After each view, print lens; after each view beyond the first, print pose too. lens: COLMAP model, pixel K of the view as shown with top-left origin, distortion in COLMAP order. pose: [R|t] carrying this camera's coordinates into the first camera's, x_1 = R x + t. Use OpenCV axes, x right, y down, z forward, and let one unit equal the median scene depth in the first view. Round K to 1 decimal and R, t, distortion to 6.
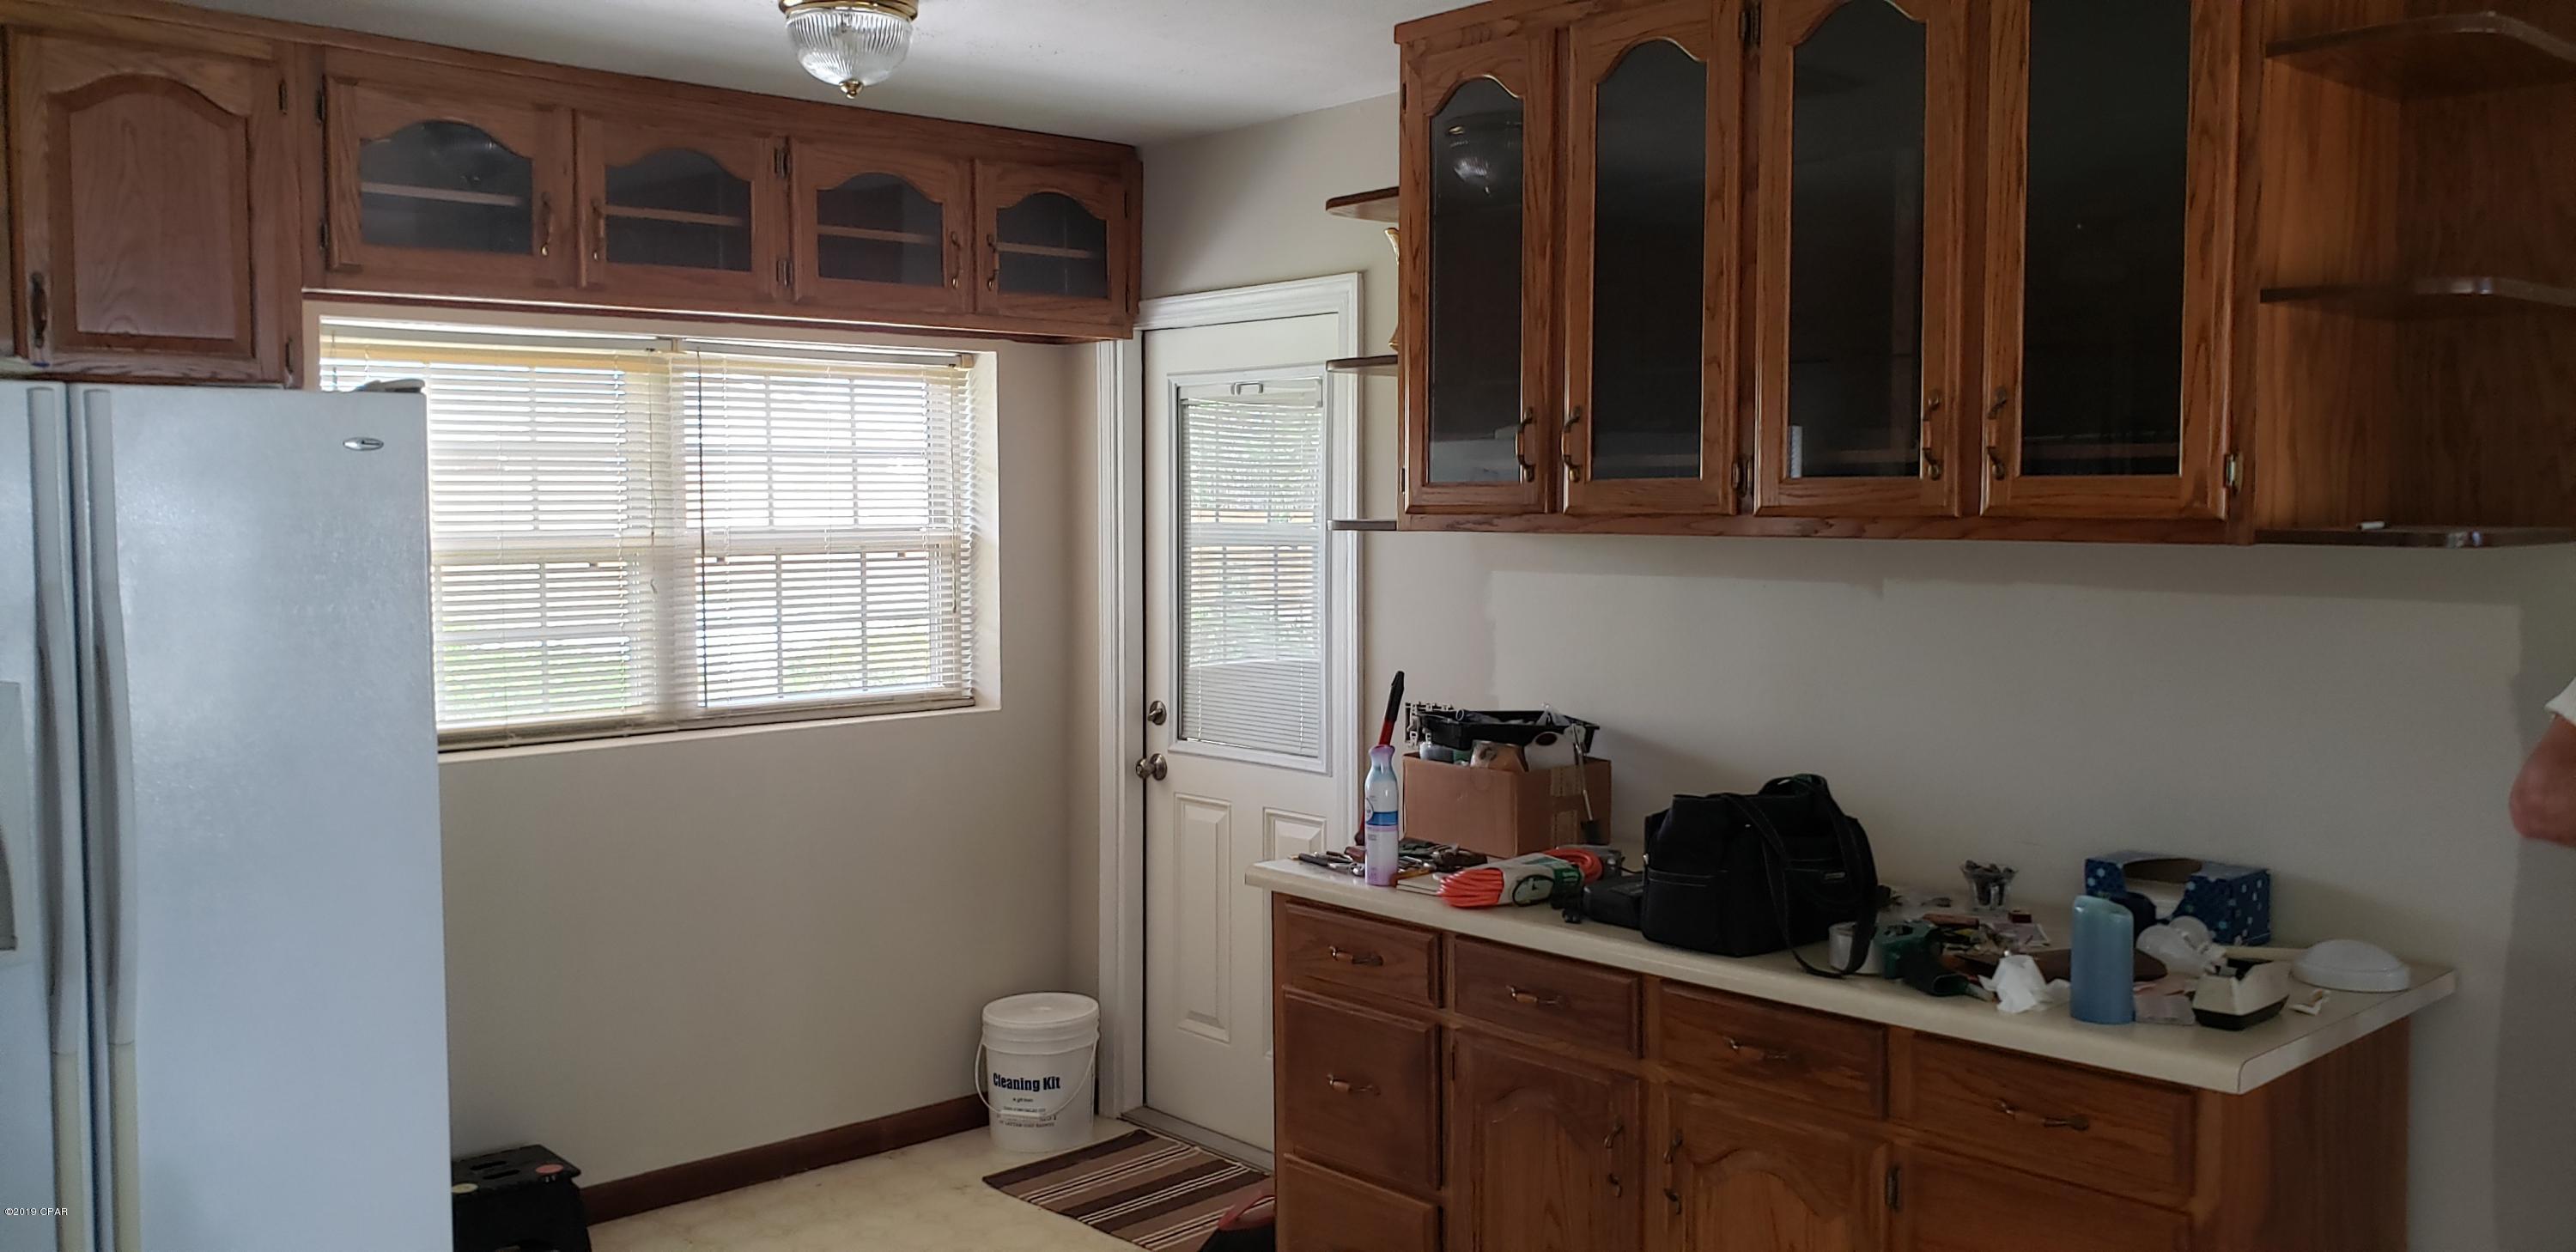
lens RADIAL K [[1973.0, 0, 1289.4], [0, 1973.0, 595.2], [0, 0, 1]] dist [0.218291, -0.760317]
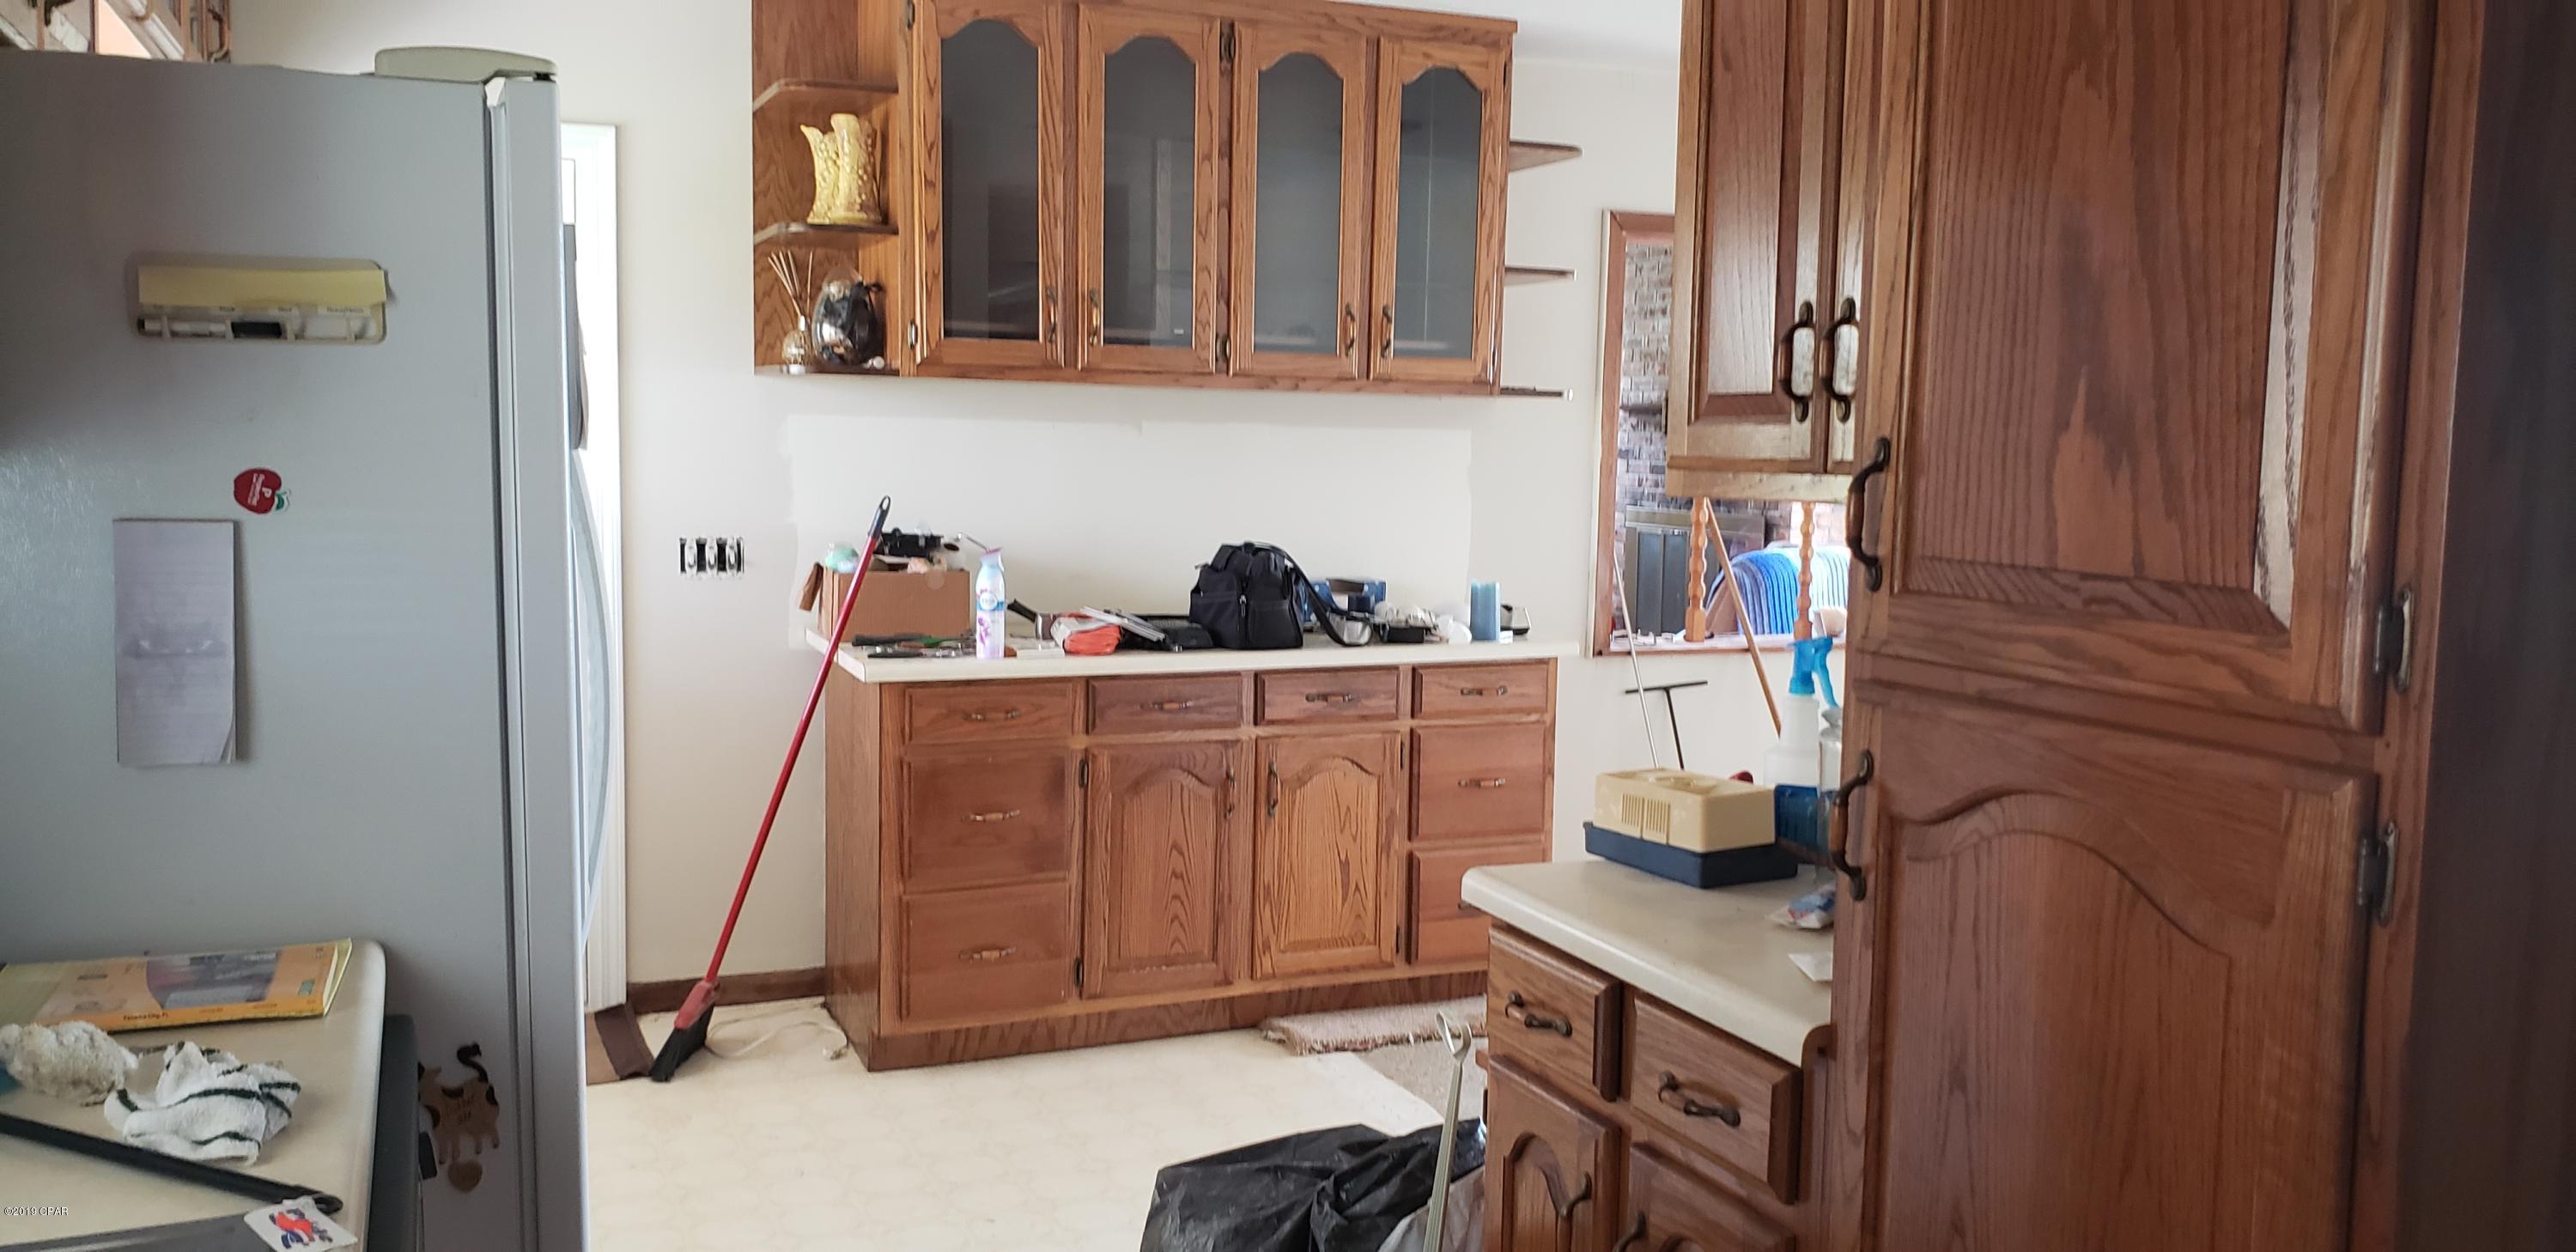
lens RADIAL K [[2006.7, 0, 1296.1], [0, 2006.7, 619.8], [0, 0, 1]] dist [0.277517, -0.941435]
pose [[0.328403, -0.084949, 0.940710, -0.900714], [0.026080, 0.996383, 0.080872, 0.017396], [-0.944178, -0.002025, 0.329431, 0.317983]]
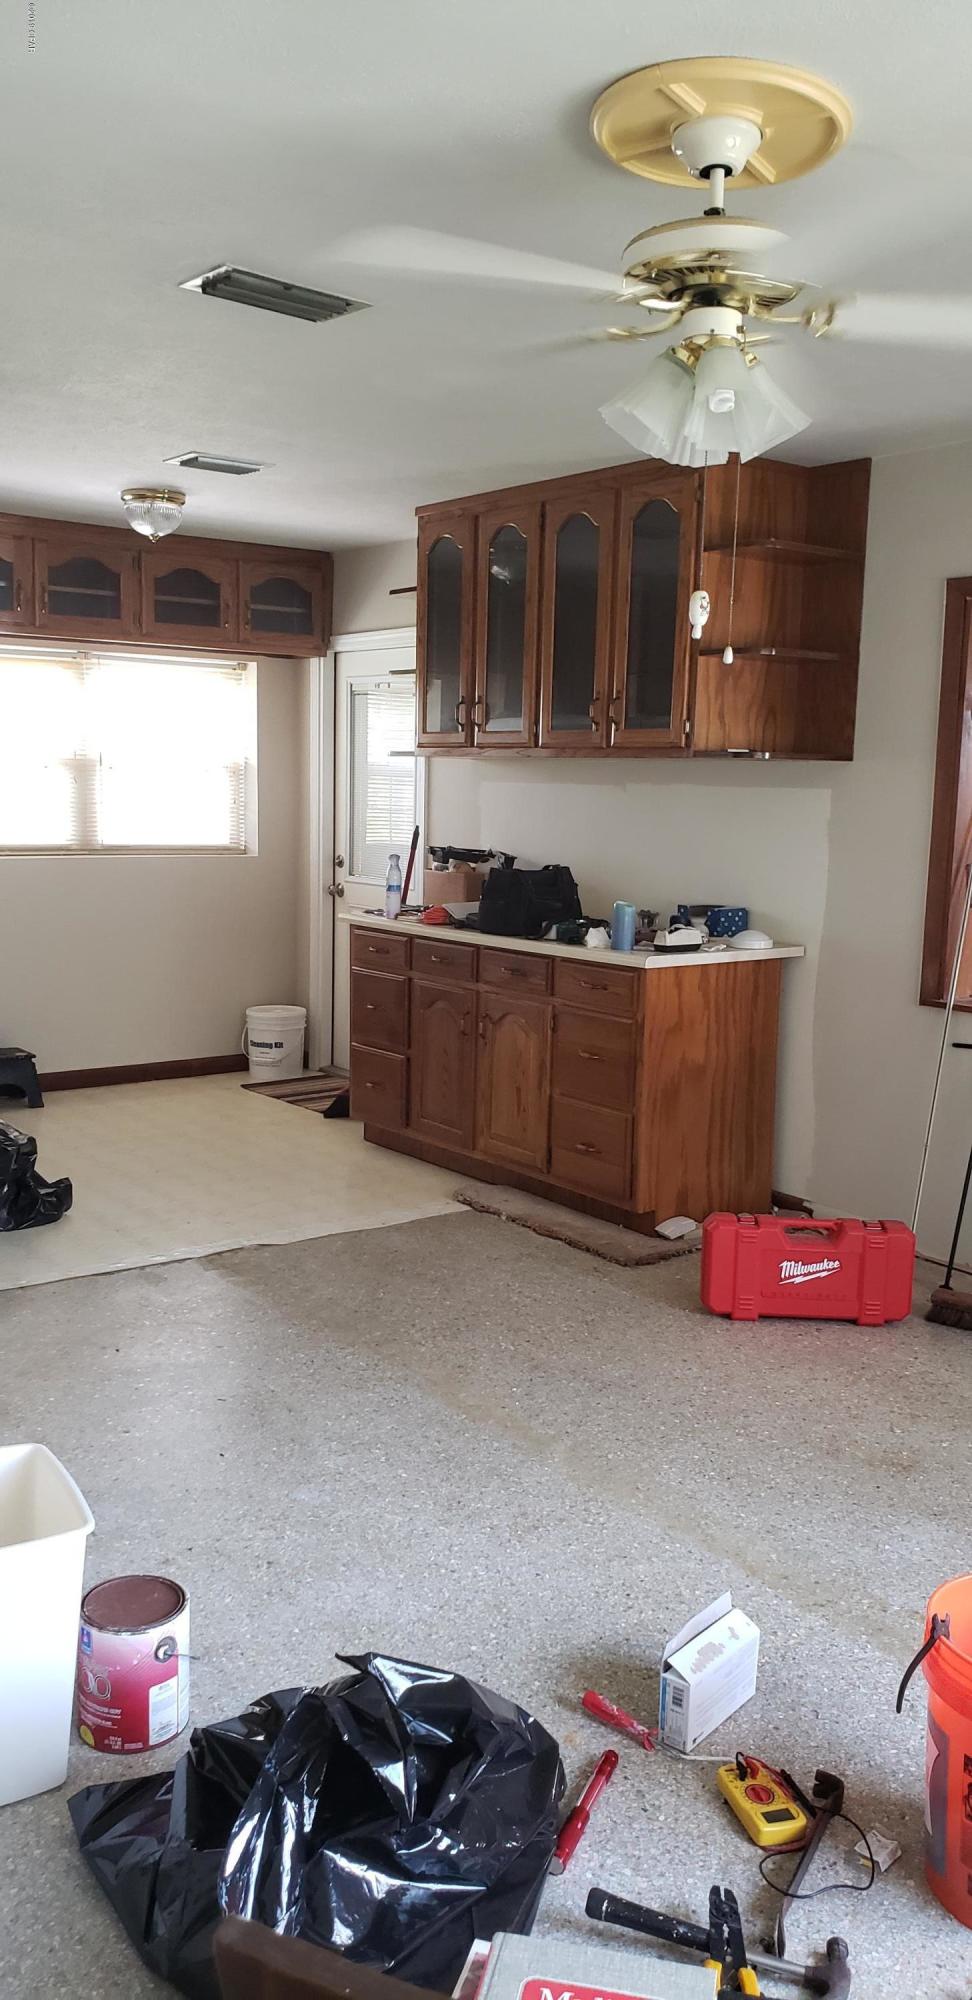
lens RADIAL K [[1531.8, 0, 495.7], [0, 1531.8, 1027.0], [0, 0, 1]] dist [0.218291, -0.760317]
pose [[0.996418, 0.040483, -0.074240, 0.237412], [-0.032248, 0.993524, 0.108952, 0.062589], [0.078170, -0.106168, 0.991271, -0.559222]]
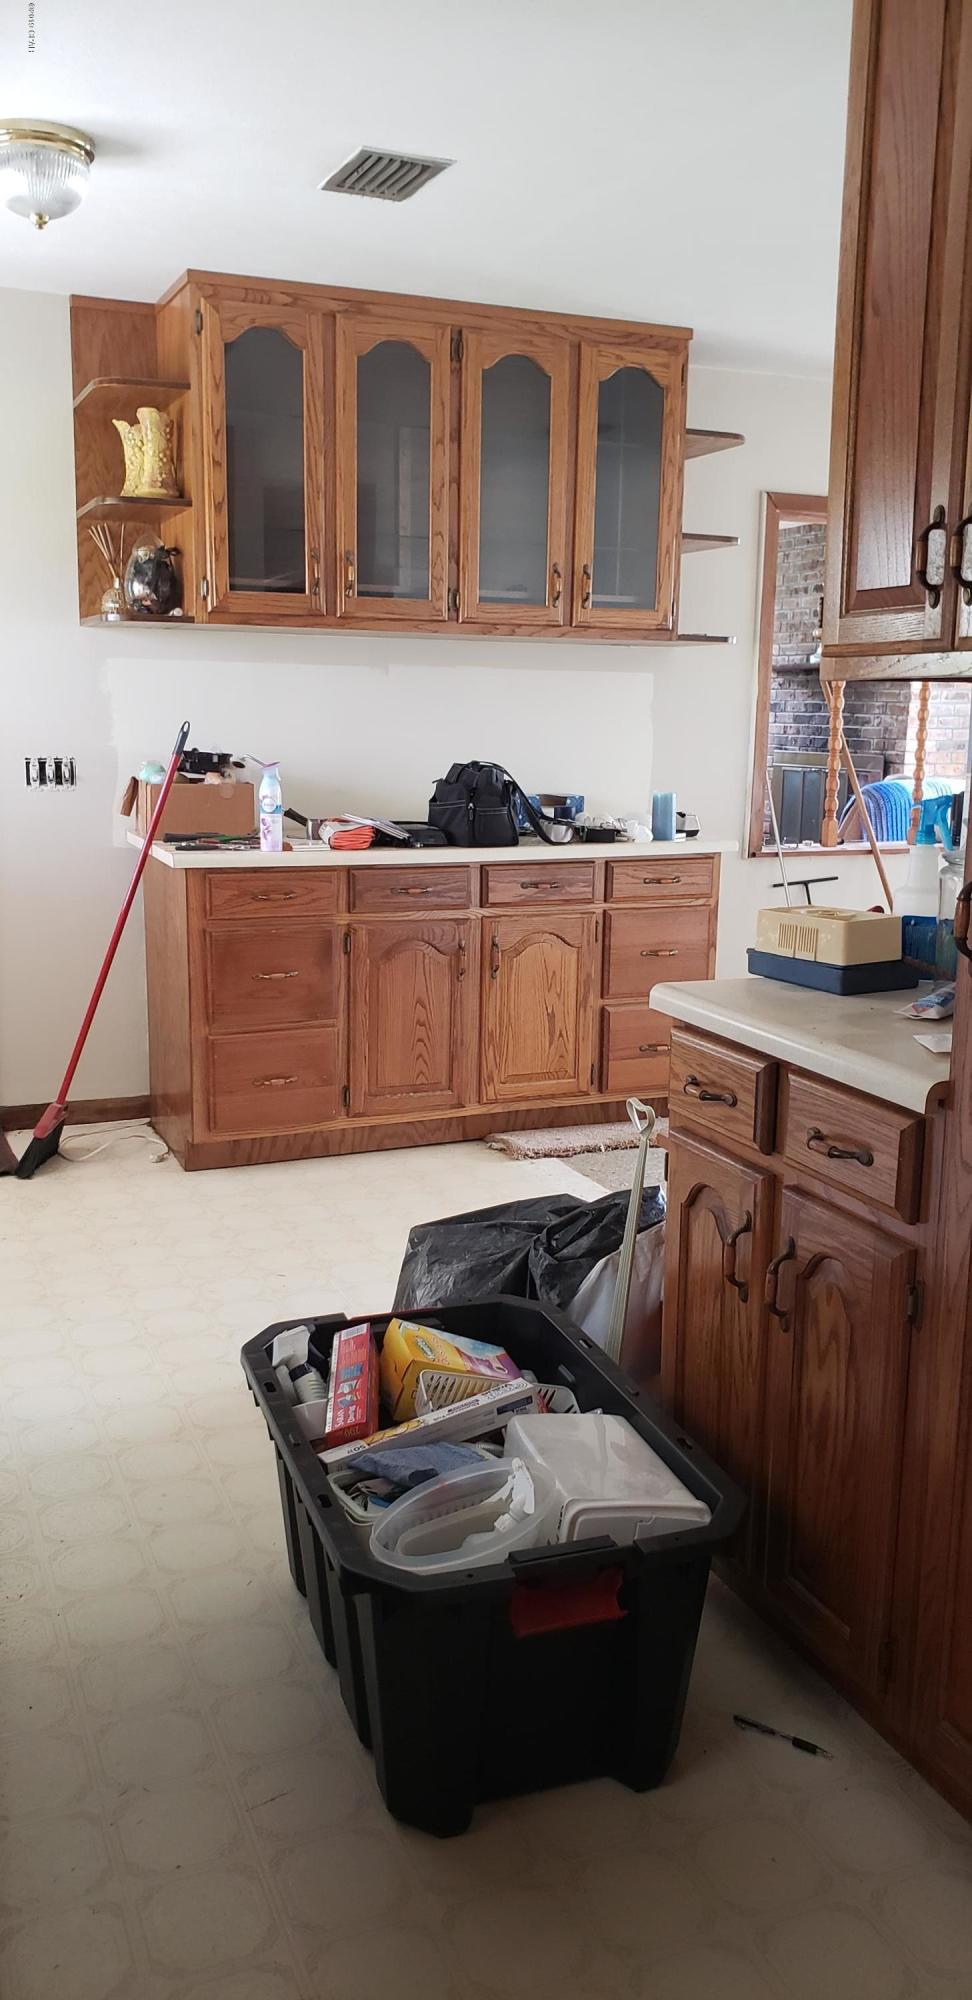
lens RADIAL K [[1558.0, 0, 486.0], [0, 1558.0, 1000.0], [0, 0, 1]] dist [0.277517, -0.941435]
pose [[0.341717, -0.169298, 0.924428, -0.889669], [0.031061, 0.985138, 0.168934, 0.044601], [-0.939289, -0.029014, 0.341897, 0.325857]]
